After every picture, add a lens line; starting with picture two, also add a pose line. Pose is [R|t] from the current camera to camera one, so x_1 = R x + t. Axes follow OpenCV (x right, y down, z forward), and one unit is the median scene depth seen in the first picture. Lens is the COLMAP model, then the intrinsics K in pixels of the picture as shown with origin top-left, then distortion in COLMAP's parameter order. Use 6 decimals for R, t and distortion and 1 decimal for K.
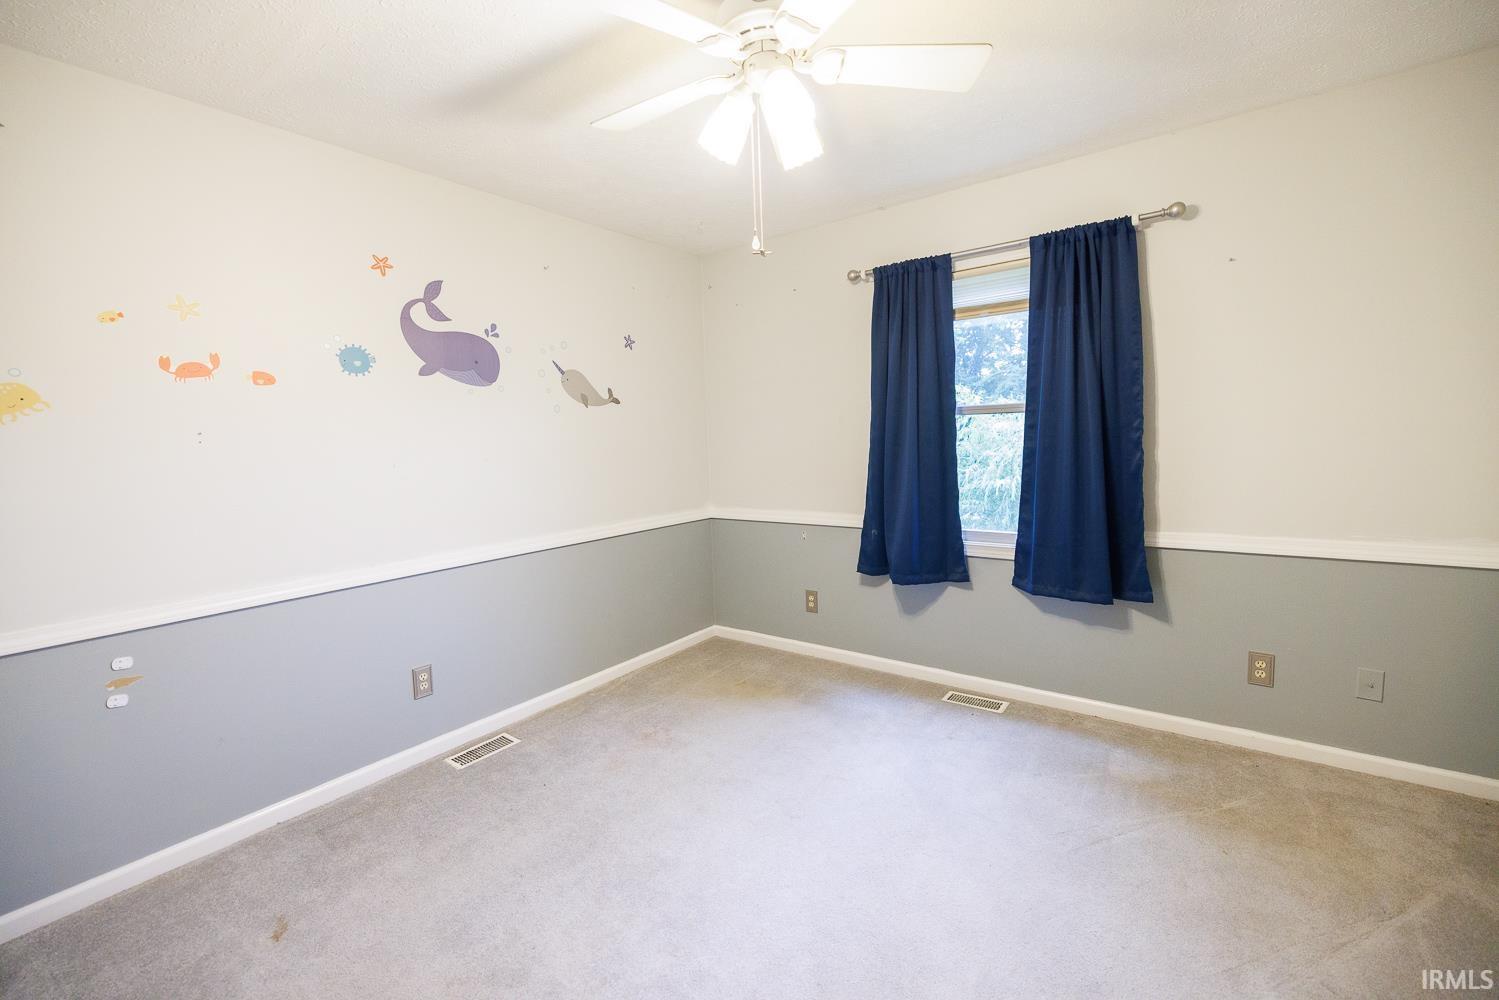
lens RADIAL K [[625.1, 0, 736.9], [0, 625.1, 497.6], [0, 0, 1]] dist [0.000571, -0.000224]
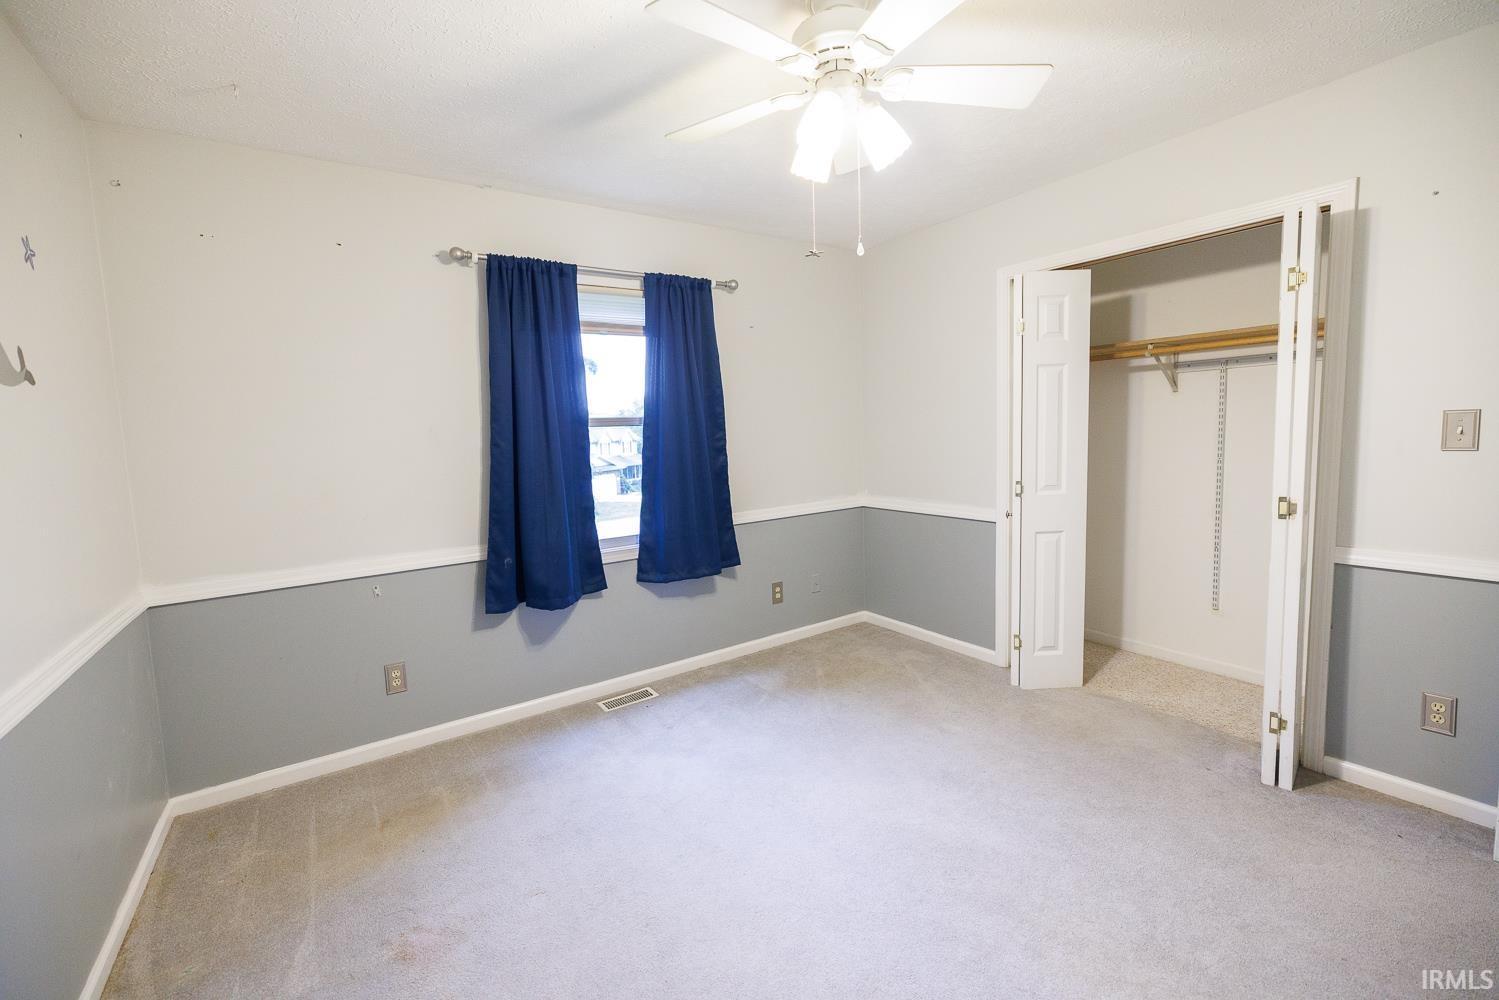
lens RADIAL K [[625.1, 0, 744.3], [0, 625.1, 504.0], [0, 0, 1]] dist [0.000571, -0.000224]
pose [[0.324989, -0.085237, 0.941869, -0.540426], [0.130467, 0.990448, 0.044616, -0.020924], [-0.936675, 0.108383, 0.333005, 0.450815]]
